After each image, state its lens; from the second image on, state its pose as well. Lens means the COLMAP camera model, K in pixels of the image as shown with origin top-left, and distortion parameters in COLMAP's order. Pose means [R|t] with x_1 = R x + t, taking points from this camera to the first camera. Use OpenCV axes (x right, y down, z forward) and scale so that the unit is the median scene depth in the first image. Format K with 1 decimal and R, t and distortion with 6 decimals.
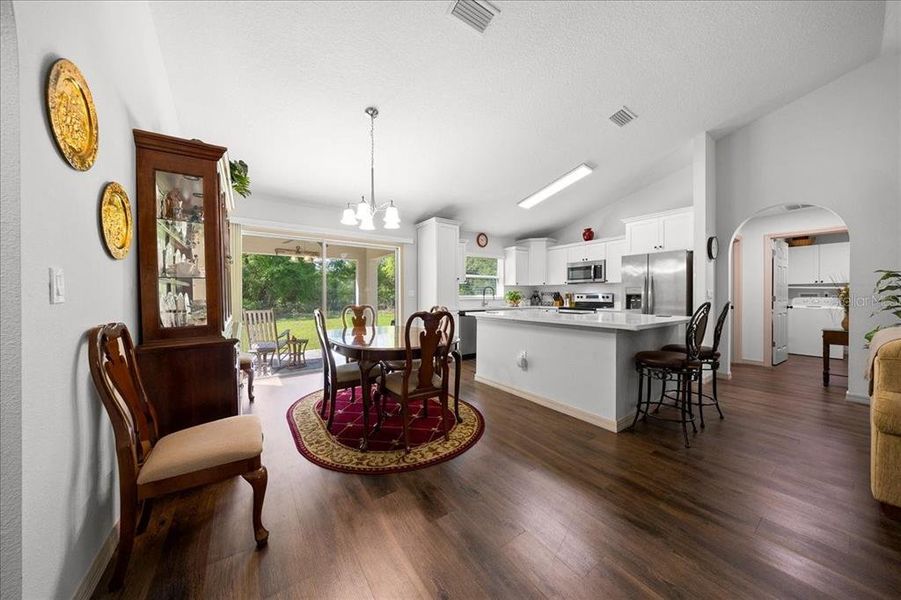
lens RADIAL K [[296.3, 0, 450.6], [0, 296.3, 296.3], [0, 0, 1]] dist [-0.000629, -0.000037]
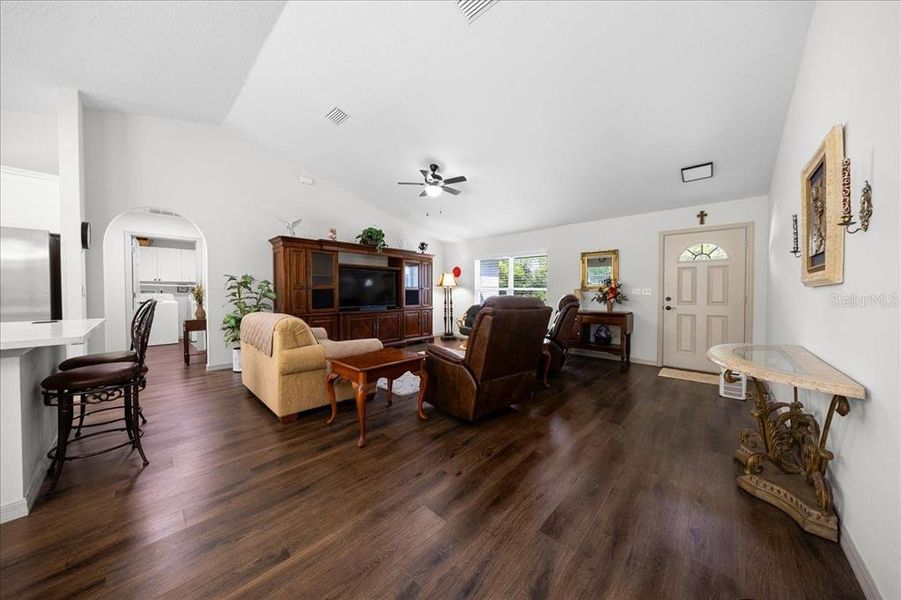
lens RADIAL K [[296.3, 0, 449.7], [0, 296.3, 298.1], [0, 0, 1]] dist [-0.000629, -0.000037]
pose [[-0.214850, -0.024026, 0.976351, -0.158124], [0.001387, 0.999689, 0.024906, -0.006671], [-0.976646, 0.006705, -0.214750, 0.185664]]
